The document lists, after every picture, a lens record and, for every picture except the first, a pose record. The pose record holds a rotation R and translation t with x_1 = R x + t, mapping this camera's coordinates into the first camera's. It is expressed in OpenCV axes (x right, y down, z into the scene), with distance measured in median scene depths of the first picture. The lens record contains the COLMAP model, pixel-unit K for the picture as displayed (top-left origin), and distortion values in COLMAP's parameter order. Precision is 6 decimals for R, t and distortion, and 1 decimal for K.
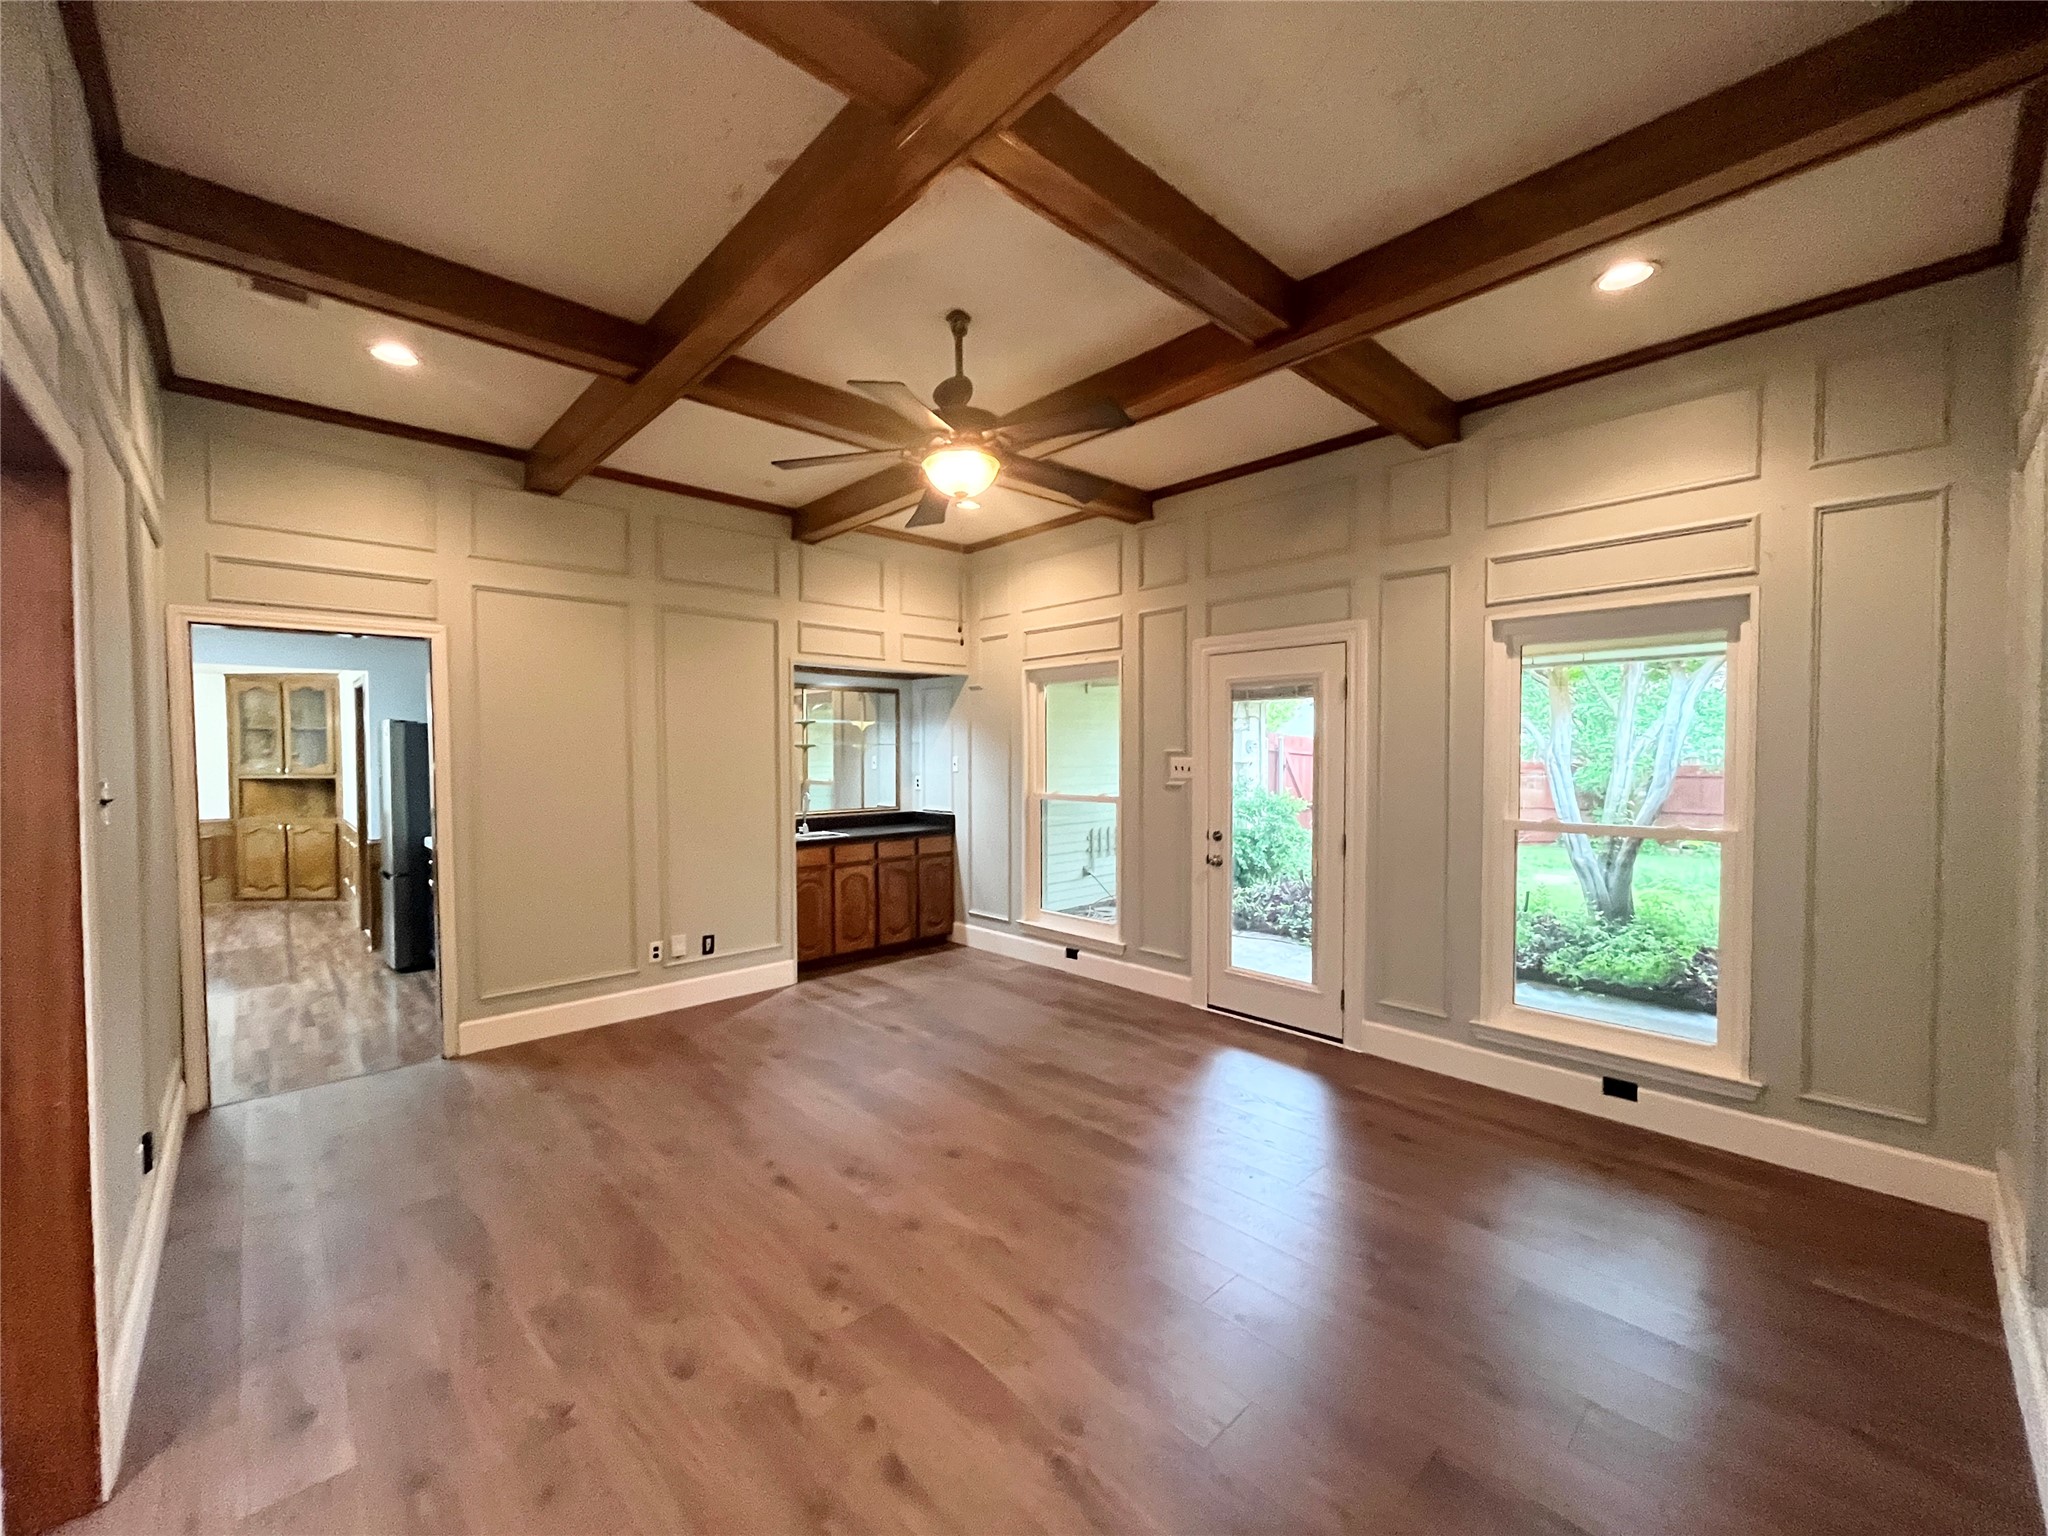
lens RADIAL K [[822.2, 0, 1021.3], [0, 822.2, 771.4], [0, 0, 1]] dist [0.000289, 0.000028]
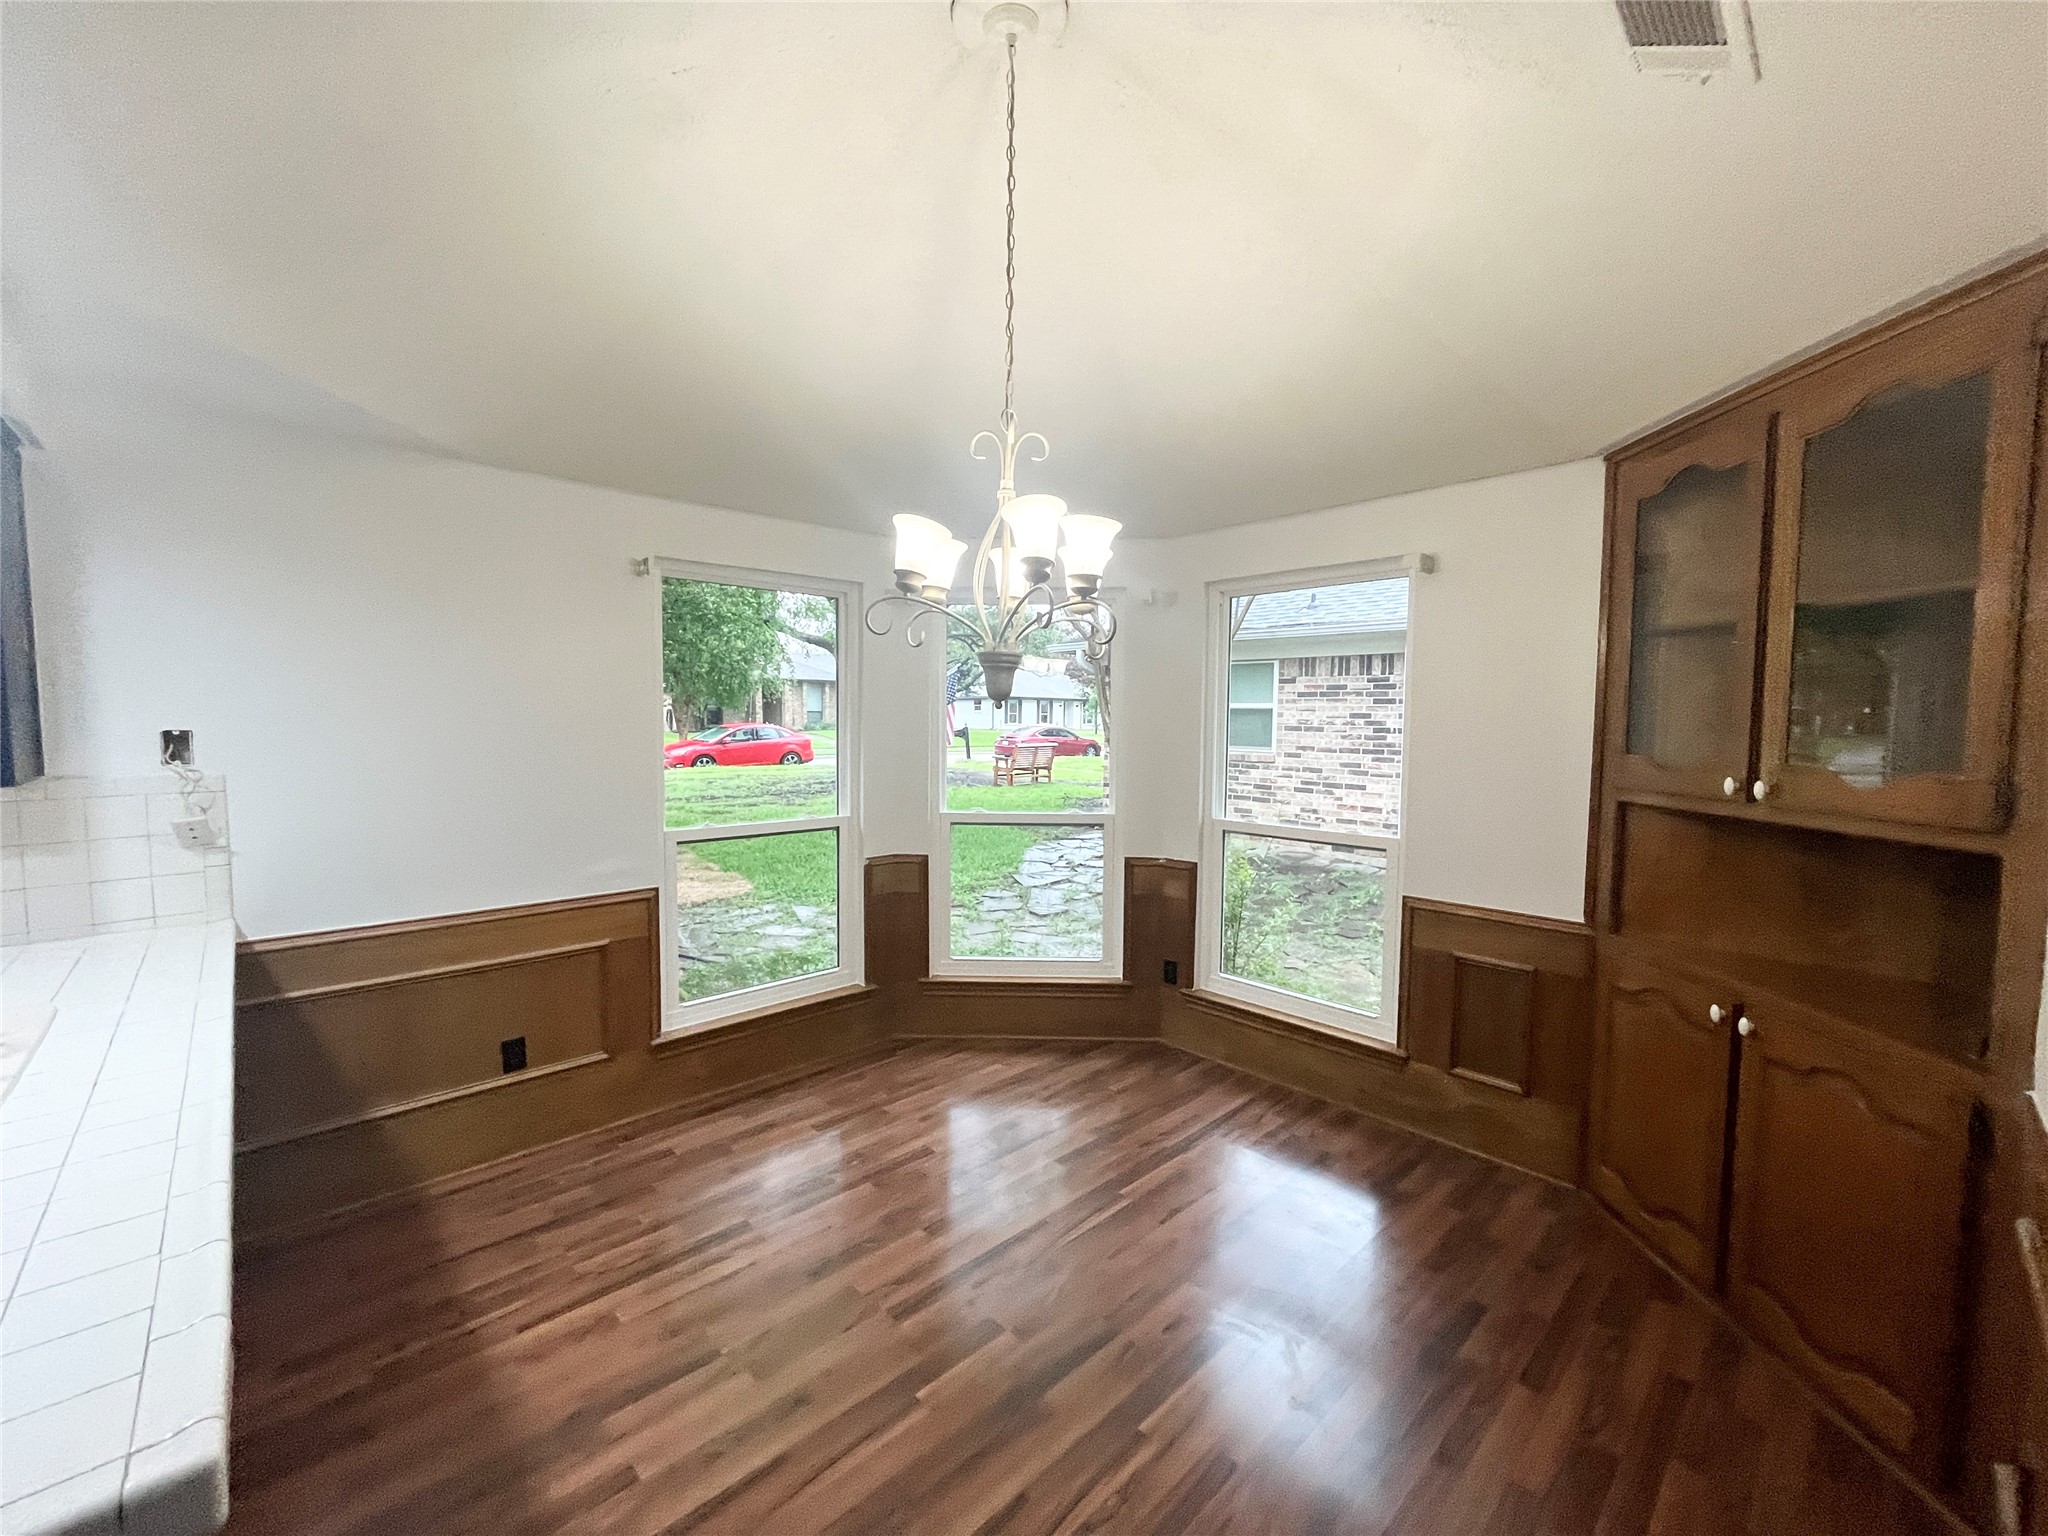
lens RADIAL K [[822.2, 0, 1026.9], [0, 822.2, 777.5], [0, 0, 1]] dist [0.000289, 0.000028]
pose [[0.008146, 0.071542, -0.997404, -0.658434], [-0.031784, 0.996952, 0.071250, -0.014021], [0.999462, 0.031121, 0.010395, 0.784999]]
